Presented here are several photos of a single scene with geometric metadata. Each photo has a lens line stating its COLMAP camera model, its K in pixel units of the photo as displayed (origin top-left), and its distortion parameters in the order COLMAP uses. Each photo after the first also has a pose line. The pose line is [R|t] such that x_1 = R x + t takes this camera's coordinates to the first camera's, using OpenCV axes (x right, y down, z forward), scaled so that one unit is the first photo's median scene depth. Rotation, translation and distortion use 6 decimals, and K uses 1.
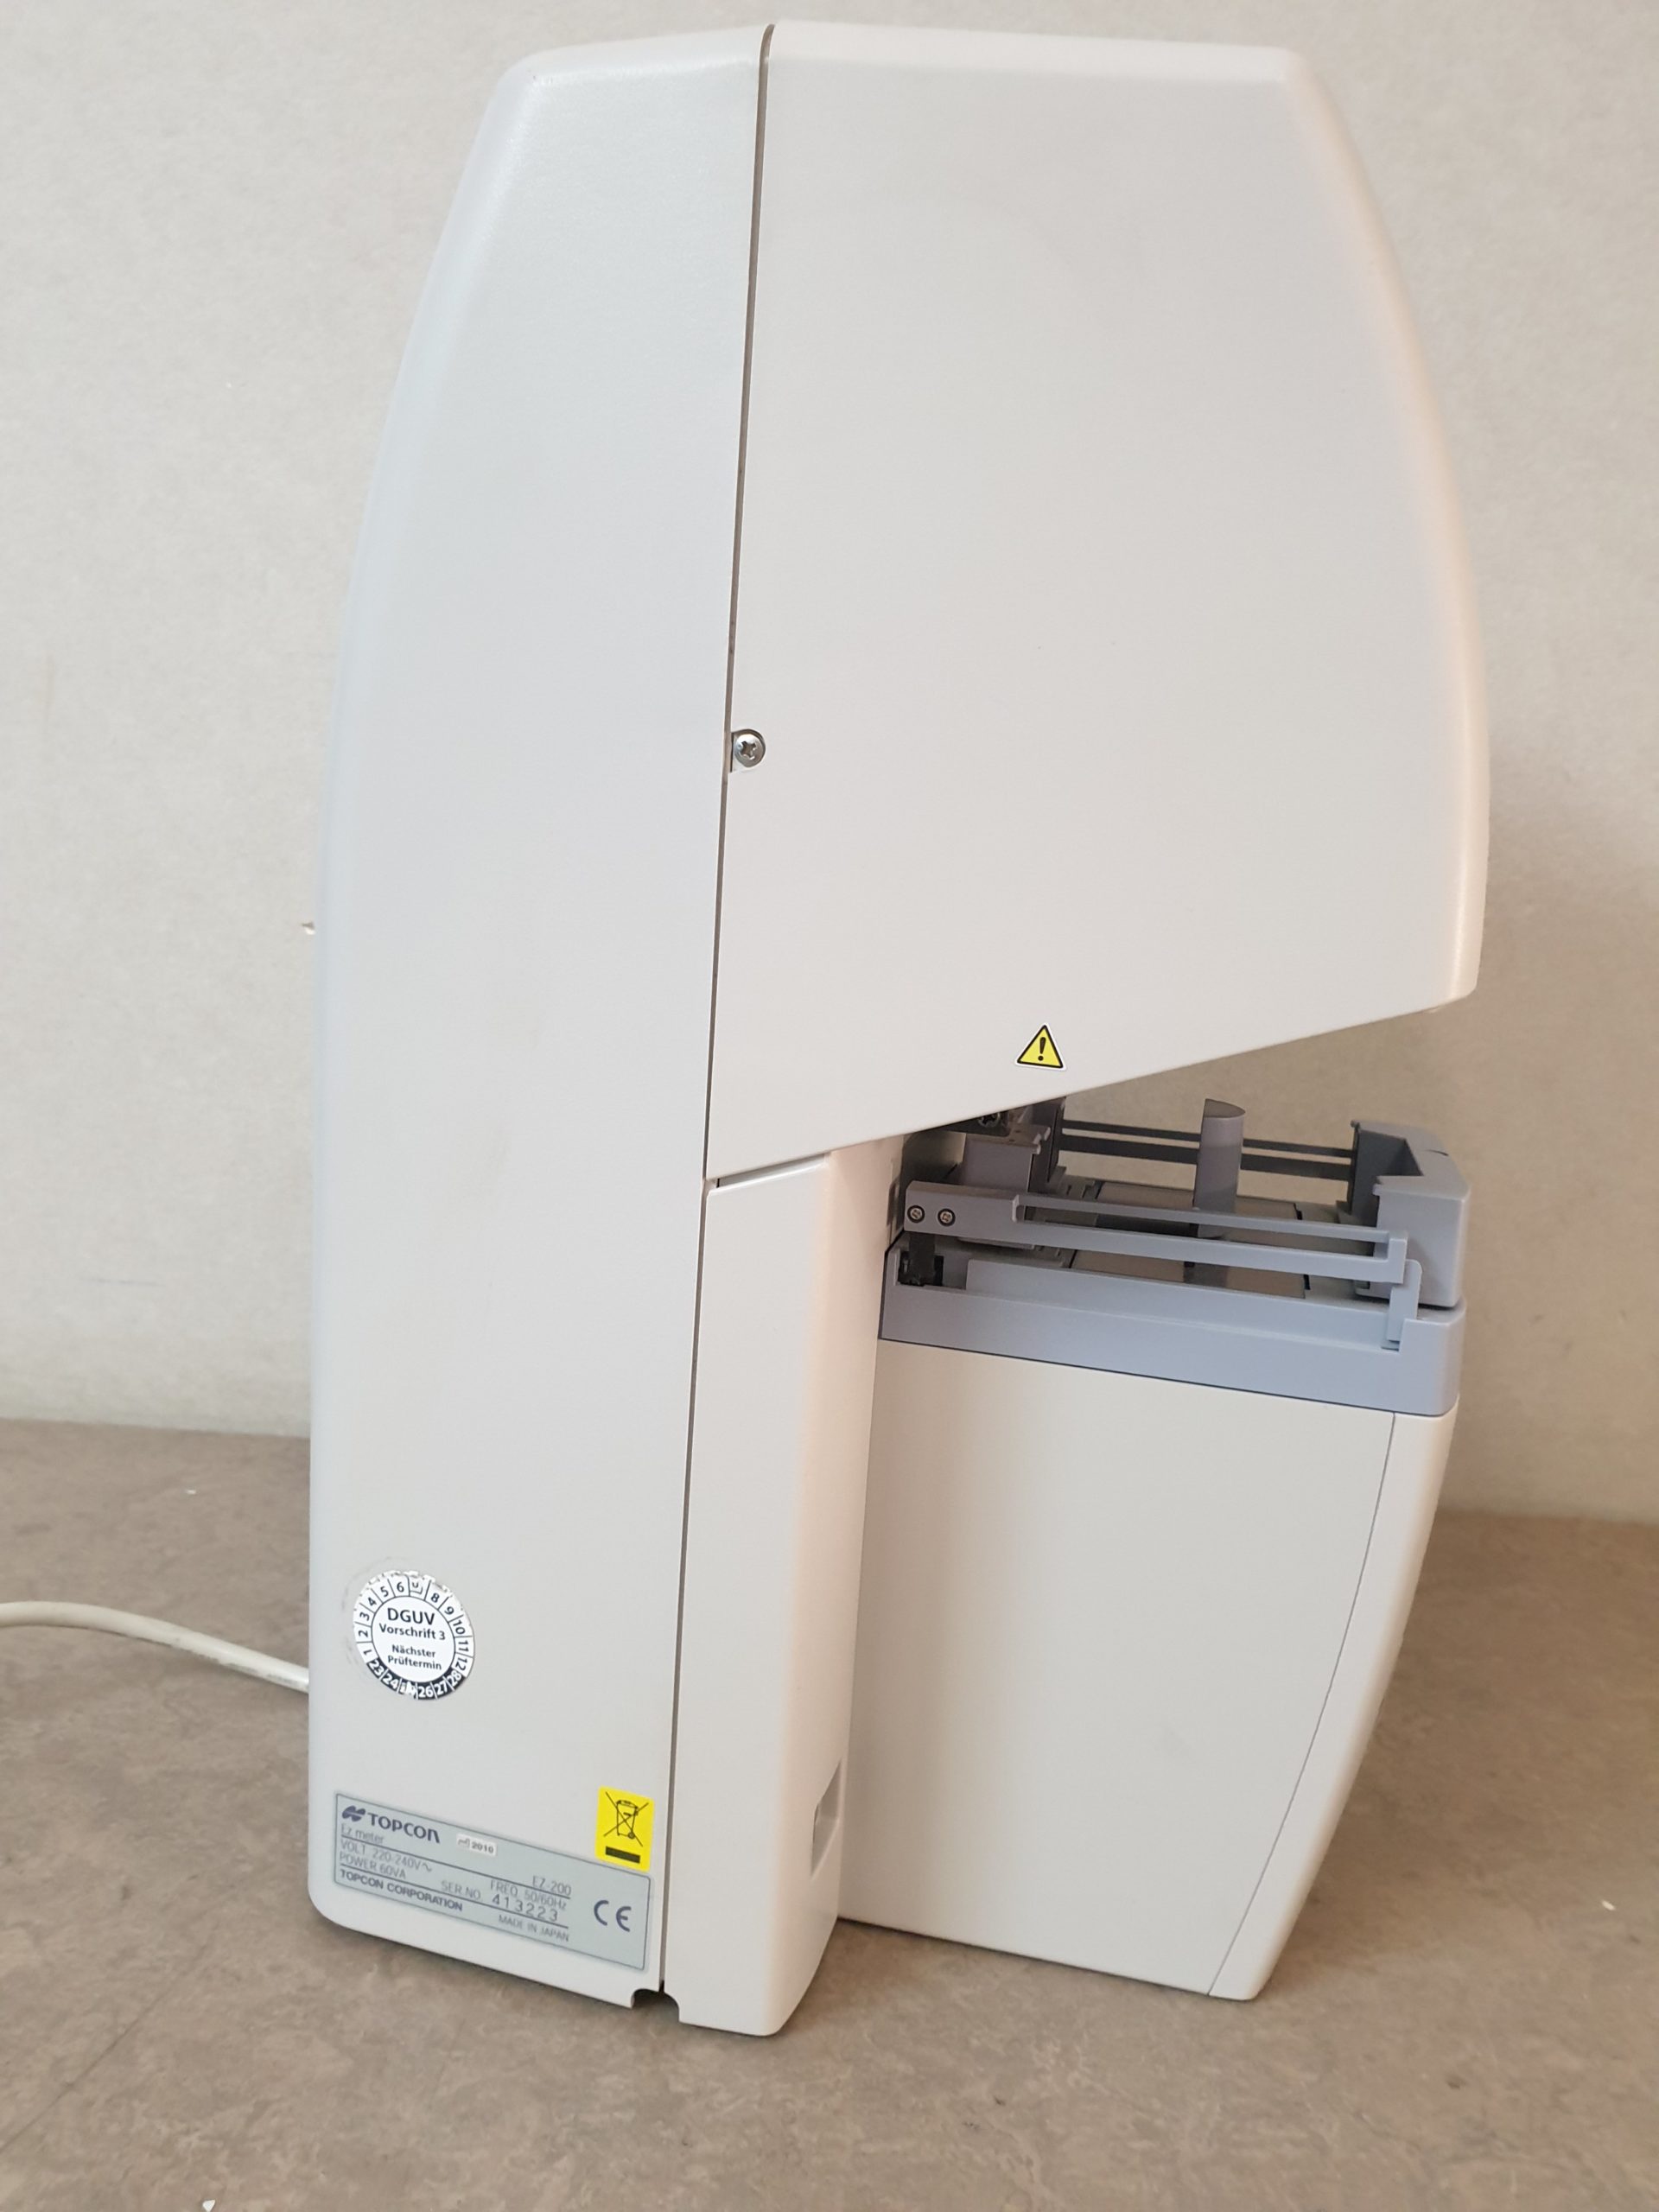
lens RADIAL K [[1800.8, 0, 814.0], [0, 1800.8, 1101.6], [0, 0, 1]] dist [0.014458, 0.010710]
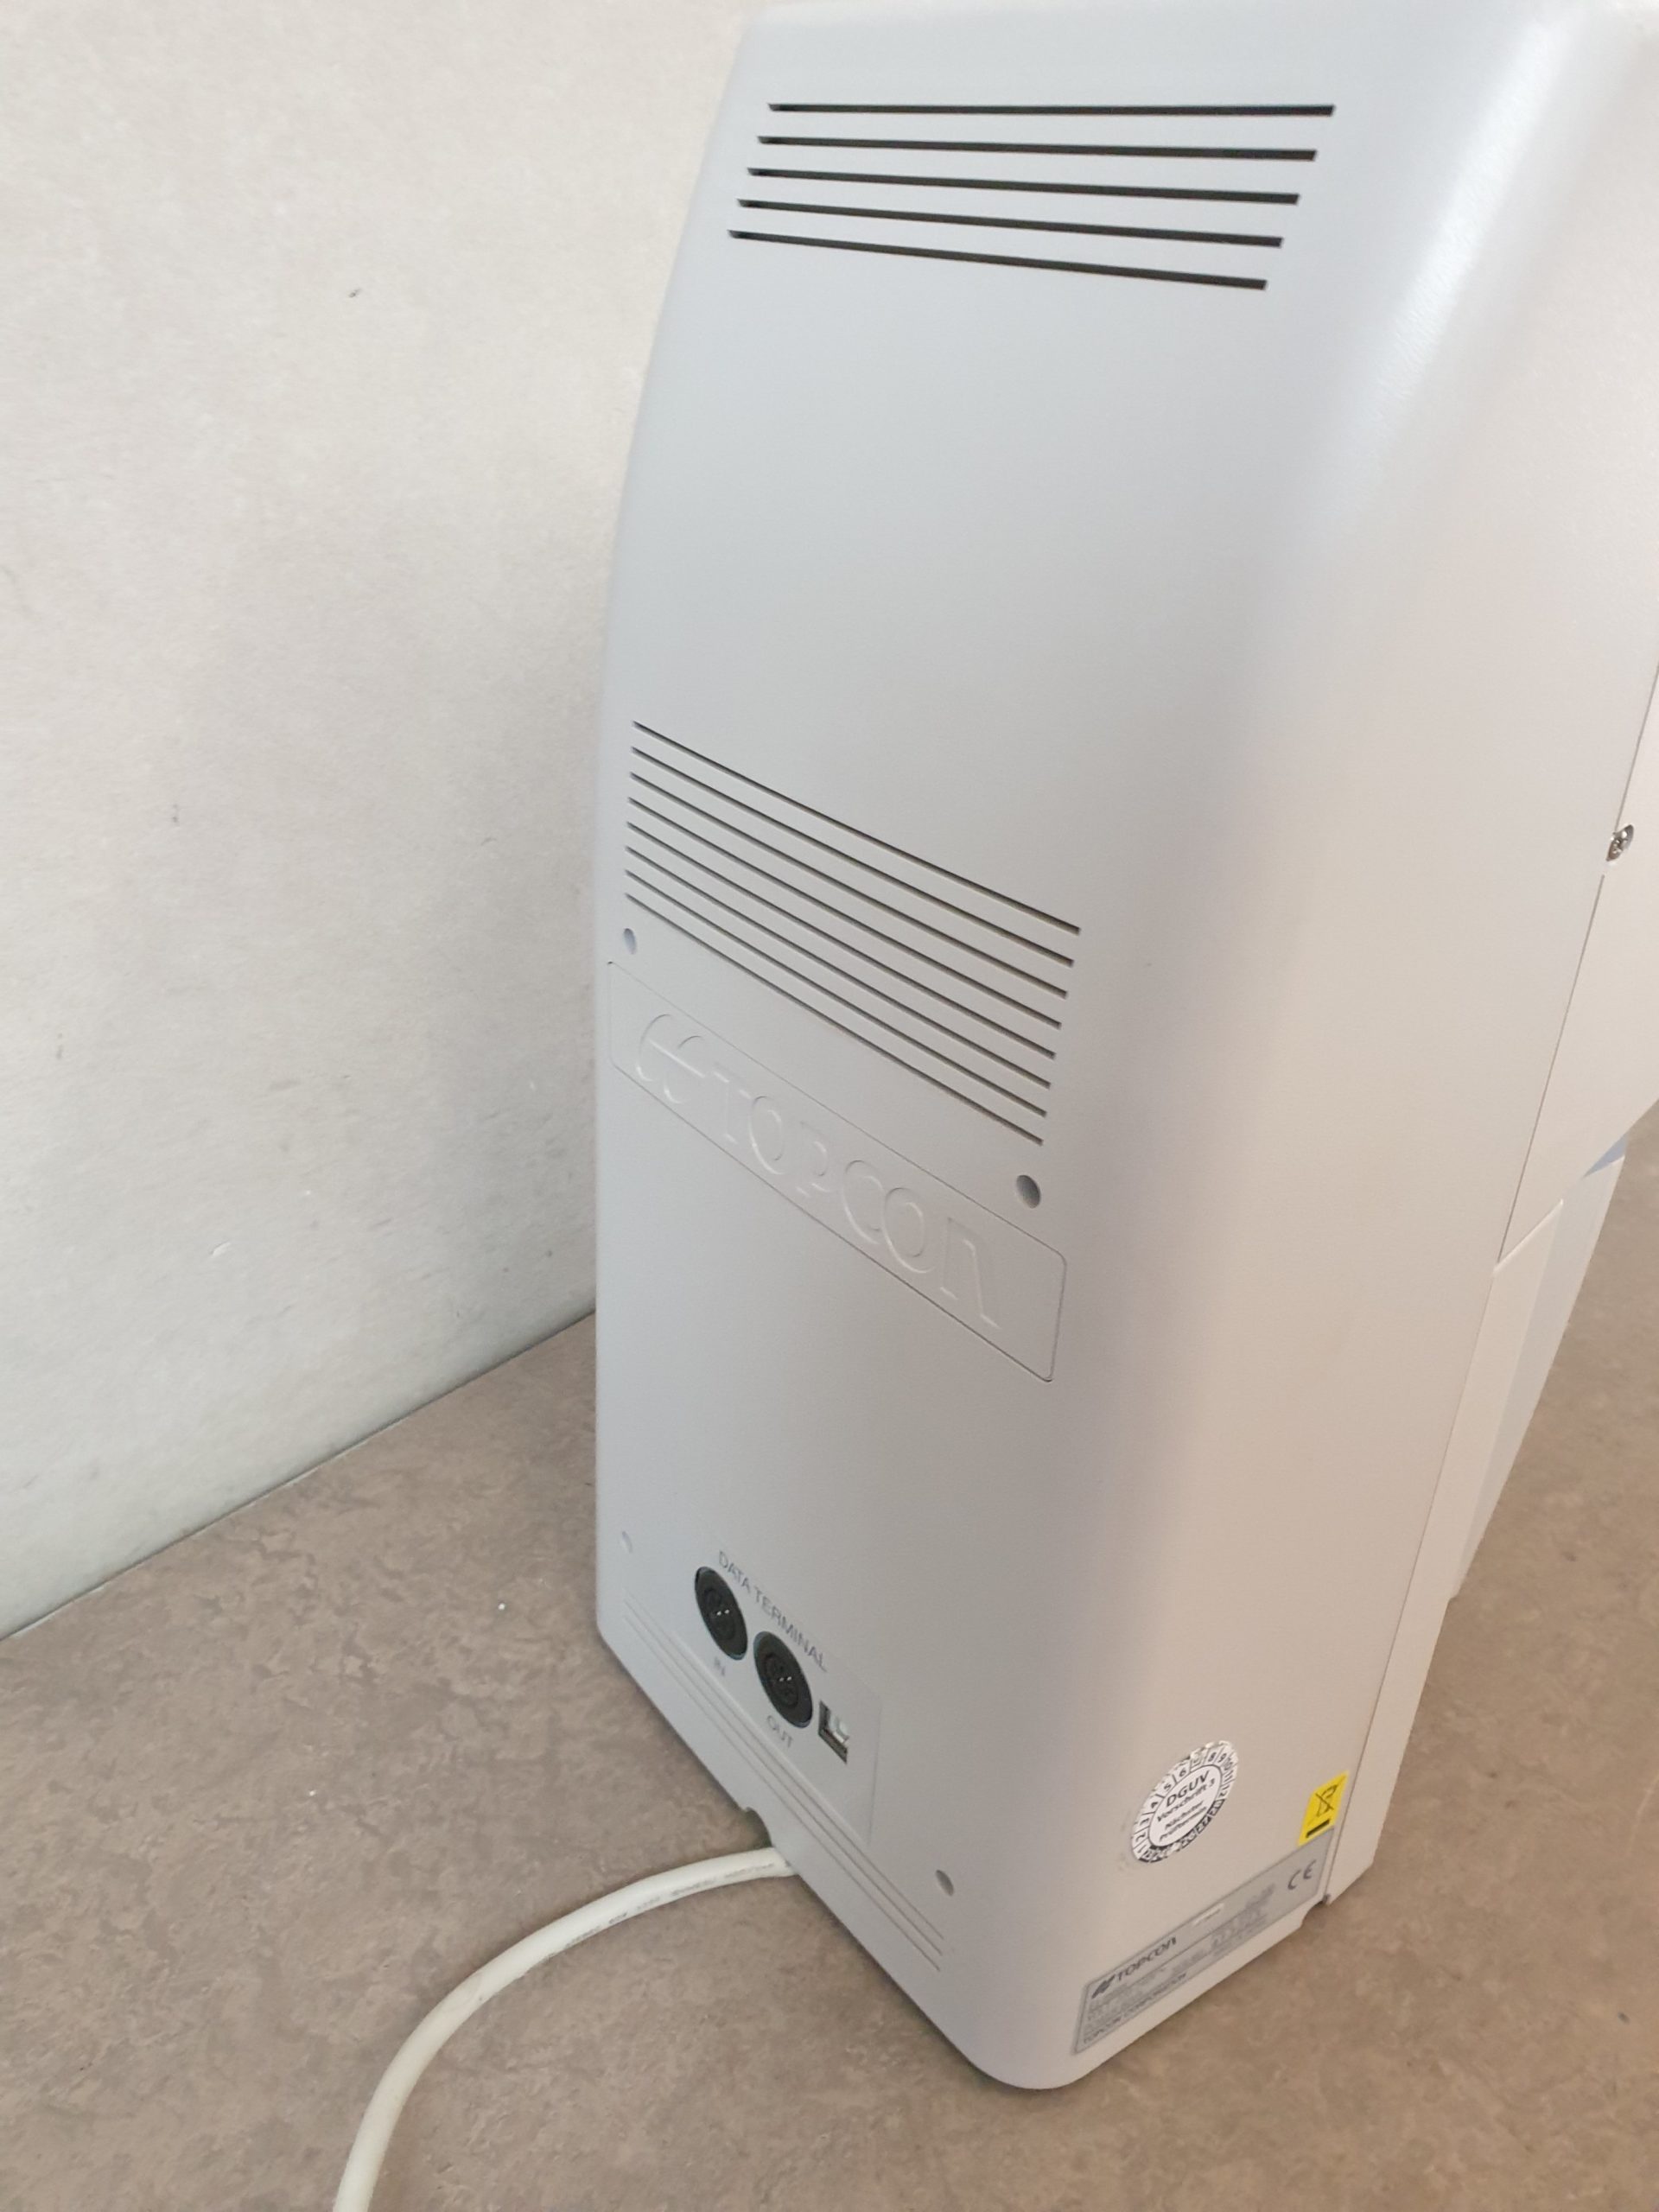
lens RADIAL K [[1779.0, 0, 829.5], [0, 1779.0, 1106.0], [0, 0, 1]] dist [0.023715, -0.028126]
pose [[0.614250, -0.391673, 0.685047, -0.807750], [0.133116, 0.907114, 0.399280, -0.409867], [-0.777803, -0.154067, 0.609333, 0.630933]]
